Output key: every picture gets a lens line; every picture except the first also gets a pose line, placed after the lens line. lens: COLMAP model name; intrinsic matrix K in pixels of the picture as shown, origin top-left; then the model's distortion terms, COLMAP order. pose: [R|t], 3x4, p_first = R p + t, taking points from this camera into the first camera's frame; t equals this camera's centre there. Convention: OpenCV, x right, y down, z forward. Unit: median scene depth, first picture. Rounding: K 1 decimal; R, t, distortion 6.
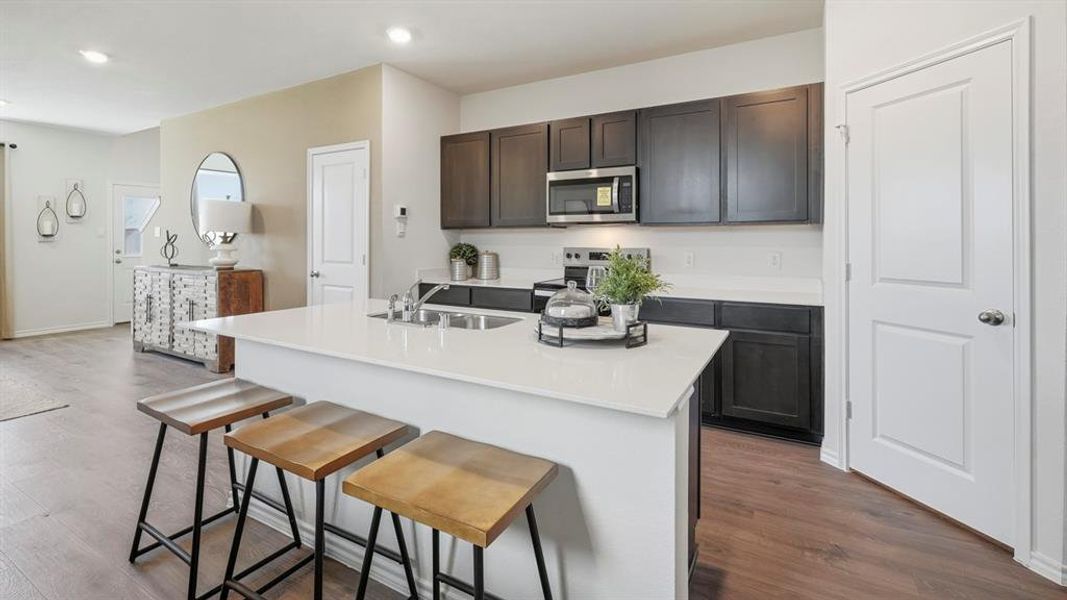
lens RADIAL K [[477.0, 0, 531.7], [0, 477.0, 259.3], [0, 0, 1]] dist [-0.001416, 0.000166]
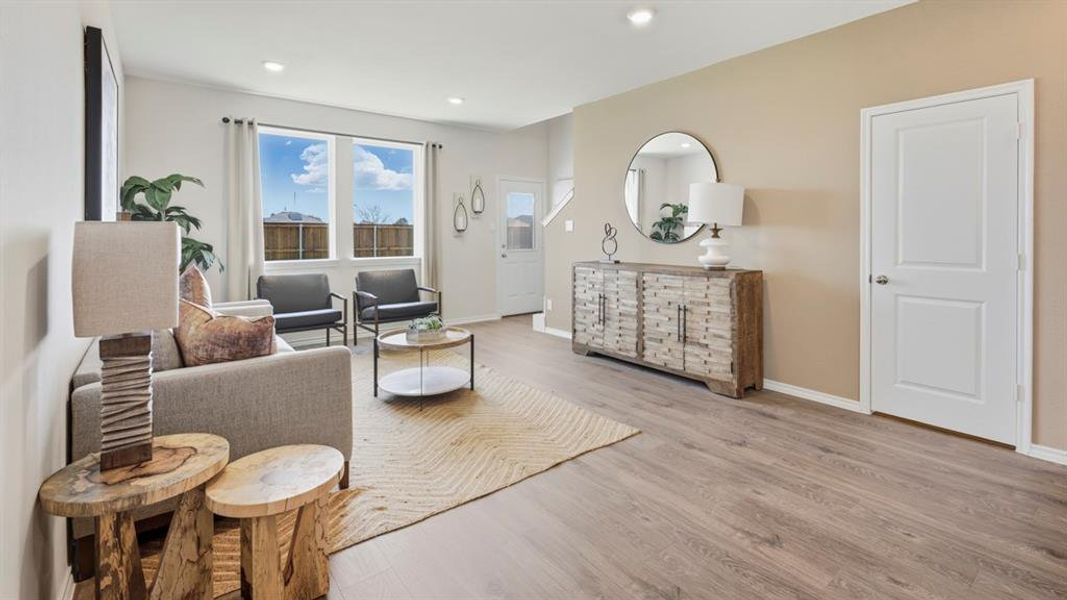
lens RADIAL K [[477.0, 0, 518.3], [0, 477.0, 258.6], [0, 0, 1]] dist [-0.001416, 0.000166]
pose [[0.920362, 0.013957, -0.390818, -0.623483], [-0.009514, 0.999866, 0.013302, -0.005065], [0.390952, -0.008524, 0.920372, 0.104579]]
